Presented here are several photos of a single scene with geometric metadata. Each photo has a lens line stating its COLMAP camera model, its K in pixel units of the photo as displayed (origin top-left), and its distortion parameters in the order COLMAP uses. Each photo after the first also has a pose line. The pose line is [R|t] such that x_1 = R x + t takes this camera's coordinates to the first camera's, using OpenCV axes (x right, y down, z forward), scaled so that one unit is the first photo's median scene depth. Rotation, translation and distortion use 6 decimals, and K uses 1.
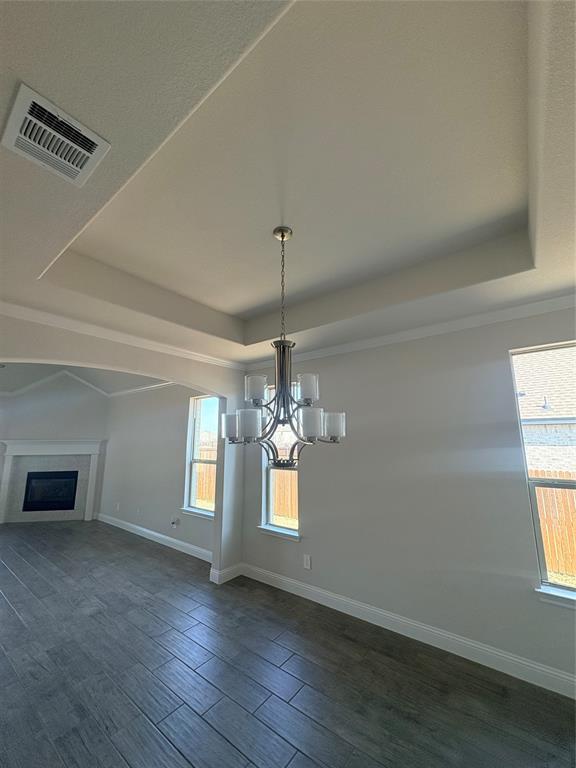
lens RADIAL K [[307.6, 0, 288.7], [0, 307.6, 383.4], [0, 0, 1]] dist [-0.002658, 0.000815]
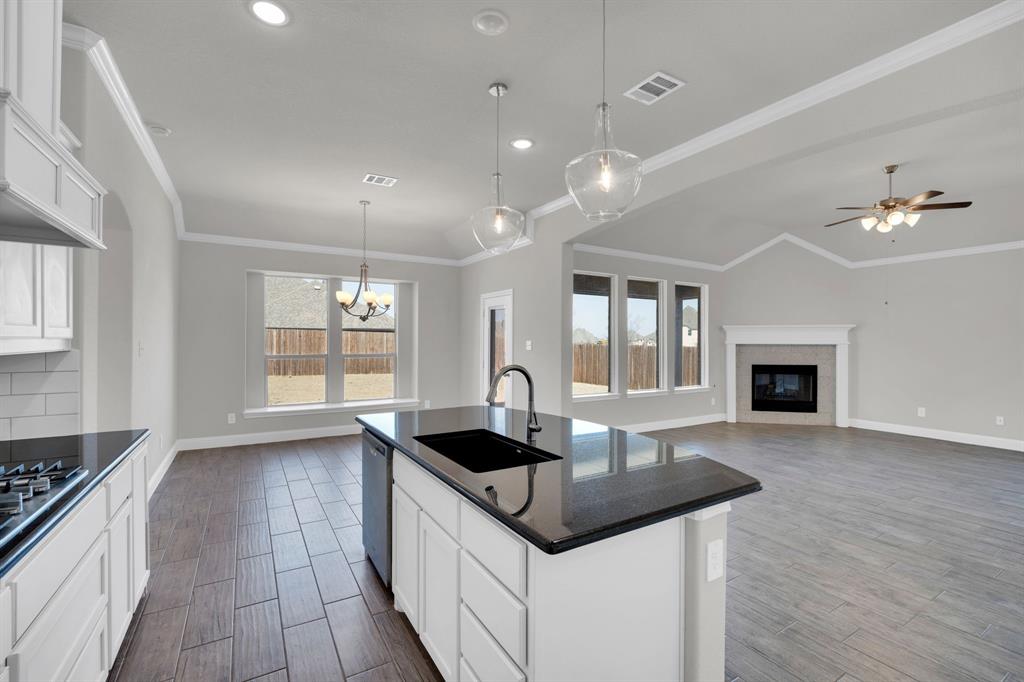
lens RADIAL K [[447.8, 0, 509.8], [0, 447.8, 341.8], [0, 0, 1]] dist [-0.008862, 0.001566]
pose [[0.931604, 0.010390, -0.363326, -1.753403], [0.054937, 0.984083, 0.169006, -0.009491], [0.359299, -0.177407, 0.916205, -0.522480]]
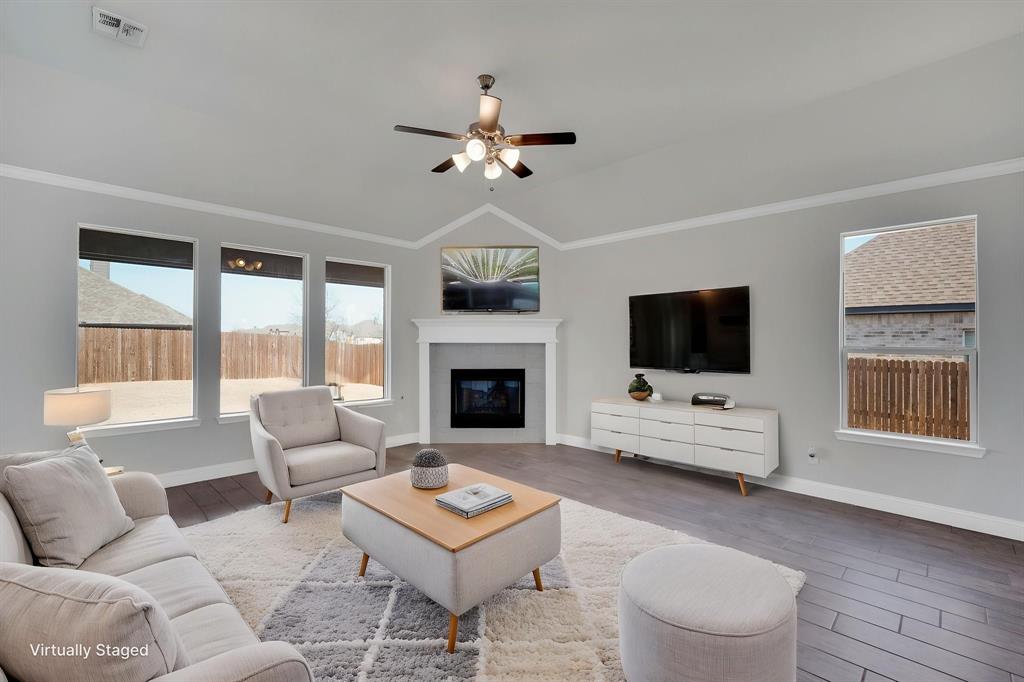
lens RADIAL K [[447.8, 0, 513.6], [0, 447.8, 336.5], [0, 0, 1]] dist [-0.008862, 0.001566]
pose [[0.992432, 0.009537, -0.122427, -1.047146], [0.011026, 0.986032, 0.166189, 0.119217], [0.122302, -0.166281, 0.978465, 0.202229]]
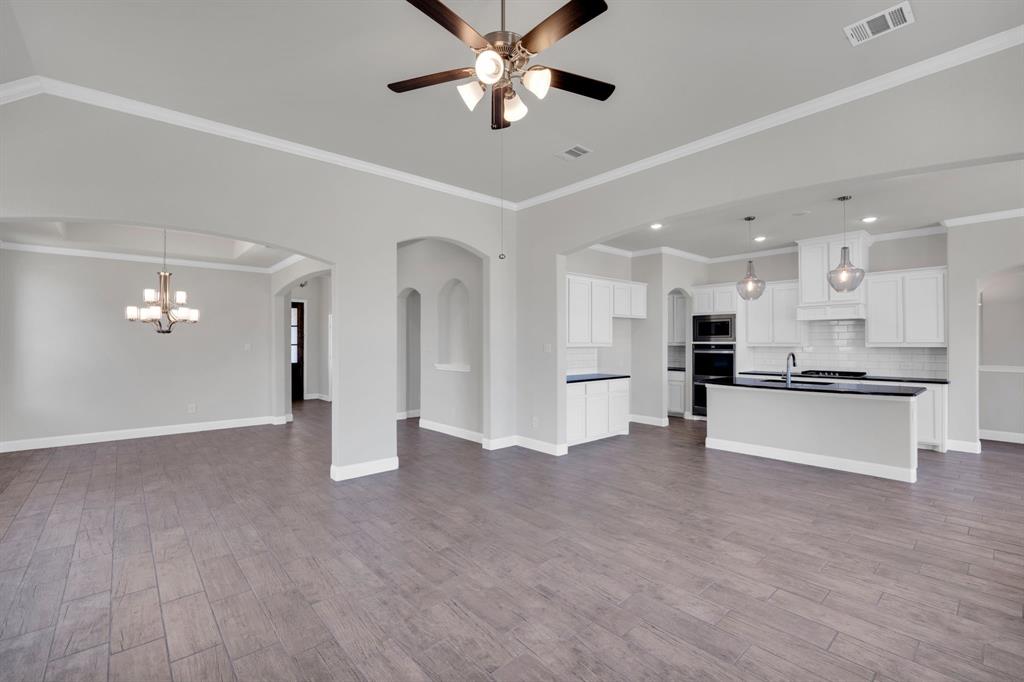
lens RADIAL K [[447.8, 0, 514.9], [0, 447.8, 340.7], [0, 0, 1]] dist [-0.008862, 0.001566]
pose [[-0.983588, 0.009418, 0.180182, -1.331807], [-0.023230, 0.983715, -0.178230, 0.367170], [-0.178927, -0.179491, -0.967351, 1.590474]]
